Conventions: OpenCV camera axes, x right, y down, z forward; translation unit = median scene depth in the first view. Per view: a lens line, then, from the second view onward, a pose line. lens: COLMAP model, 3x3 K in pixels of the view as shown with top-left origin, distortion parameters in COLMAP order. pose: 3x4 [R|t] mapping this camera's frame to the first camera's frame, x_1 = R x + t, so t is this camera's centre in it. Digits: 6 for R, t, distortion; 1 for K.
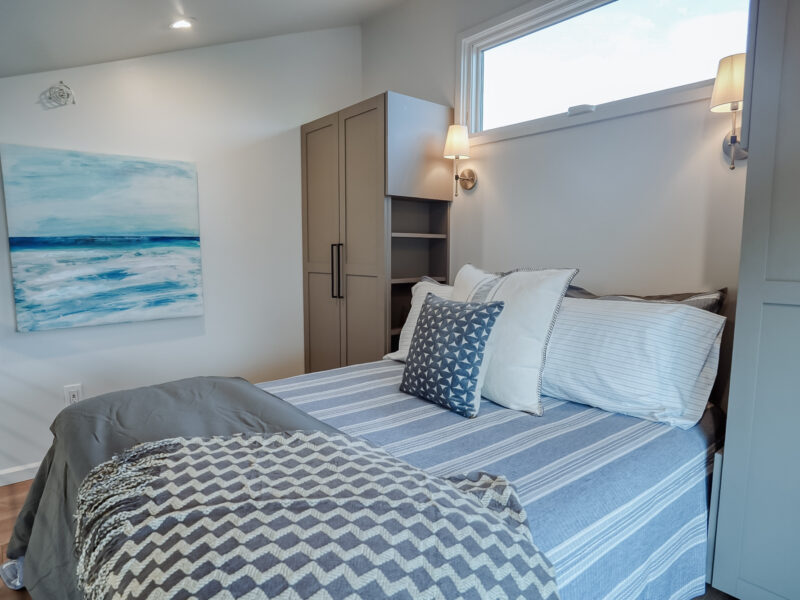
lens RADIAL K [[492.3, 0, 398.7], [0, 492.3, 302.7], [0, 0, 1]] dist [-0.043702, 0.025481]
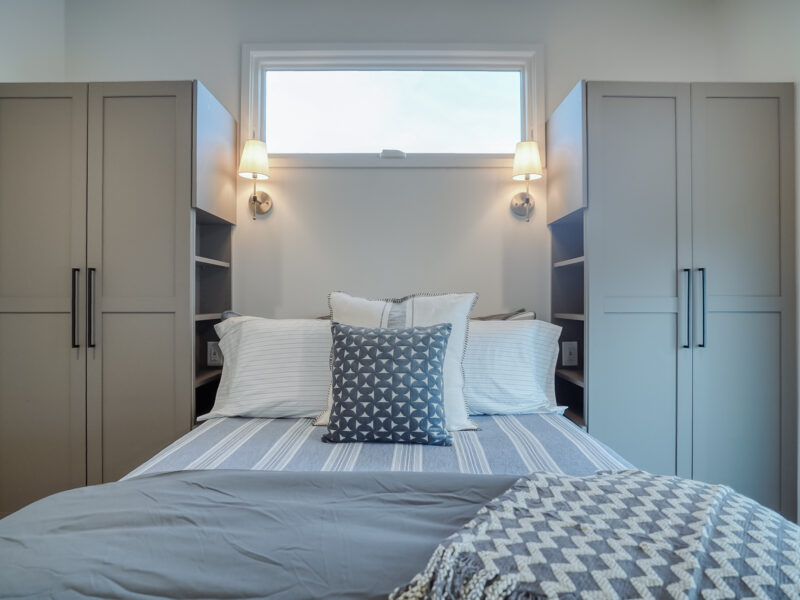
lens RADIAL K [[492.3, 0, 403.2], [0, 492.3, 296.7], [0, 0, 1]] dist [-0.043702, 0.025481]
pose [[0.653041, 0.001265, 0.757322, -0.403272], [0.080504, 0.994217, -0.071079, 0.004647], [-0.753032, 0.107385, 0.649162, 0.265388]]
